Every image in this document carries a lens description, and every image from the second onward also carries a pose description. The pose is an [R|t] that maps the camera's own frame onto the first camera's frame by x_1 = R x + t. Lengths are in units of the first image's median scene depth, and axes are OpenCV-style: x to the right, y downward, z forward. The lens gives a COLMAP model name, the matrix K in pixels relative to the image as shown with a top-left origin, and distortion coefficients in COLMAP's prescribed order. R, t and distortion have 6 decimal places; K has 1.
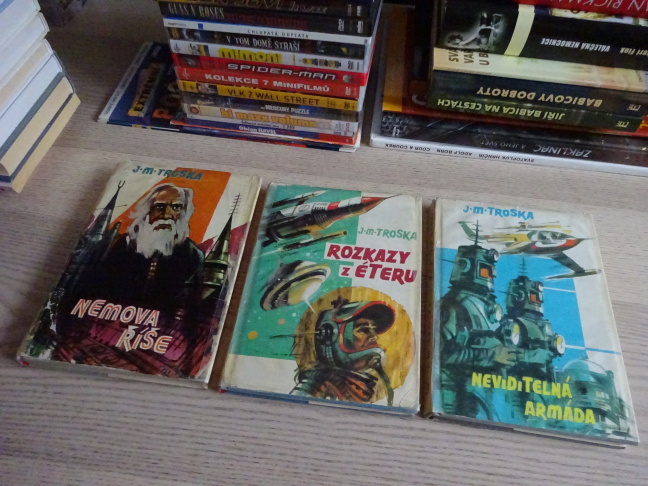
lens RADIAL K [[459.9, 0, 324.0], [0, 459.9, 243.0], [0, 0, 1]] dist [0.043980, -0.055742]
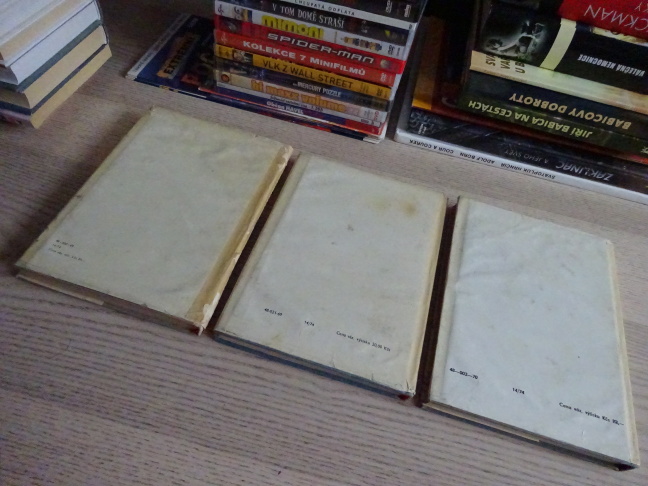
lens RADIAL K [[459.9, 0, 324.0], [0, 459.9, 243.0], [0, 0, 1]] dist [0.043980, -0.055742]
pose [[0.989569, 0.142957, 0.017815, -0.041724], [-0.141660, 0.988086, -0.060155, 0.103482], [-0.026202, 0.057004, 0.998030, 0.024209]]
